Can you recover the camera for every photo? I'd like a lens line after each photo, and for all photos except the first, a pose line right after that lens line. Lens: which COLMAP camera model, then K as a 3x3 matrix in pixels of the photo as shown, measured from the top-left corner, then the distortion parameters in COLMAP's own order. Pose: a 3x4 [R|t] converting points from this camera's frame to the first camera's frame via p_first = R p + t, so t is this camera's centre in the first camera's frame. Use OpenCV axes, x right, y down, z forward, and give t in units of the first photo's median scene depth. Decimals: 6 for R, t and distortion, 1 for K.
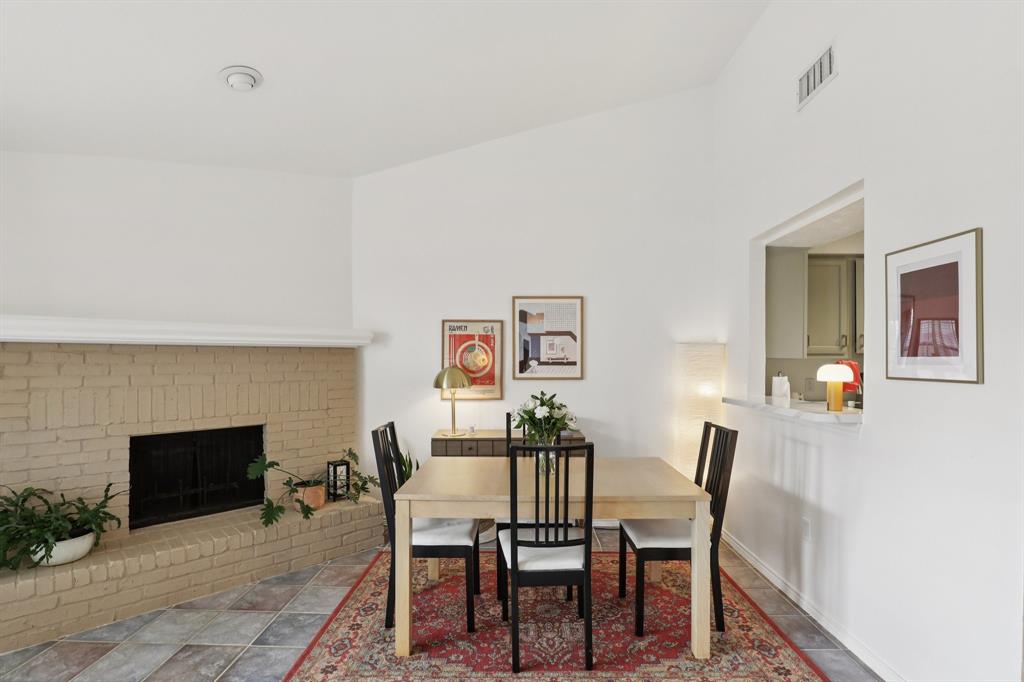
lens RADIAL K [[494.5, 0, 512.3], [0, 494.5, 357.3], [0, 0, 1]] dist [-0.023113, 0.006412]
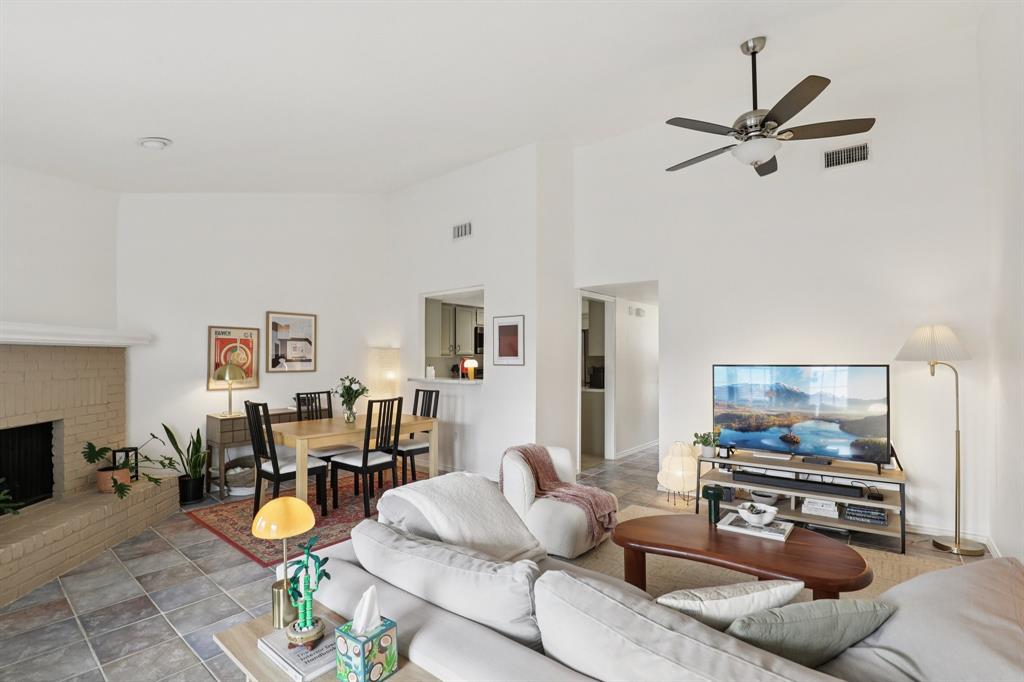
lens RADIAL K [[472.8, 0, 511.3], [0, 472.8, 350.3], [0, 0, 1]] dist [-0.016638, 0.003765]
pose [[0.619005, 0.011403, 0.785304, -0.601581], [-0.002932, 0.999921, -0.012208, -0.002558], [-0.785381, 0.005255, 0.618990, -0.329240]]
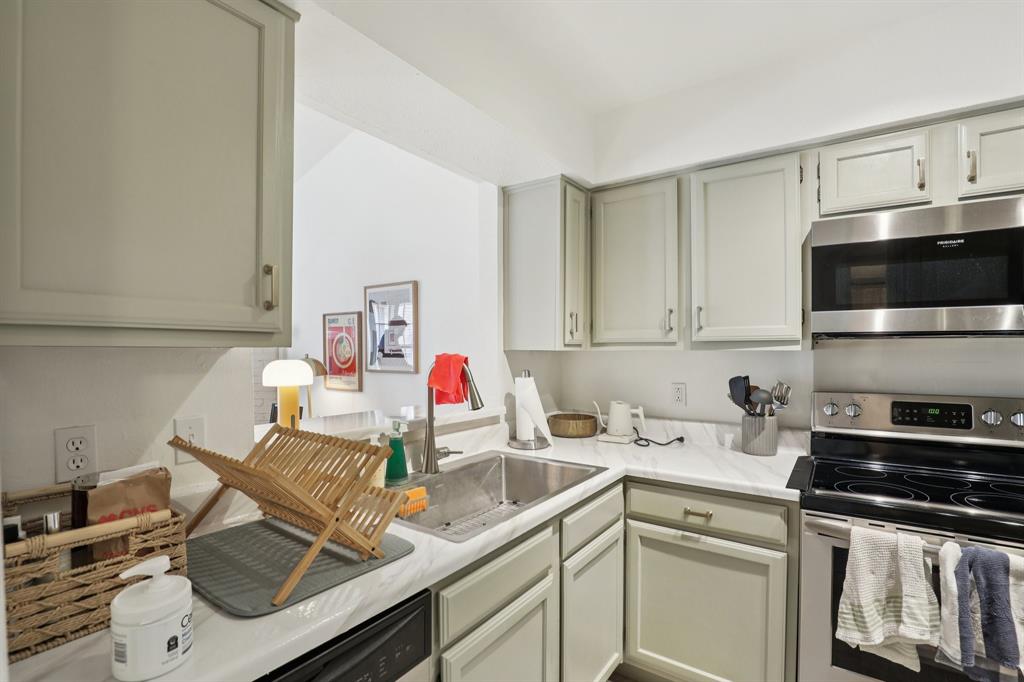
lens RADIAL K [[472.8, 0, 510.1], [0, 472.8, 345.1], [0, 0, 1]] dist [-0.016638, 0.003765]
pose [[0.828925, -0.005716, -0.559331, 0.762491], [0.004139, 0.999983, -0.004086, -0.002147], [0.559345, 0.001072, 0.828934, 0.385500]]
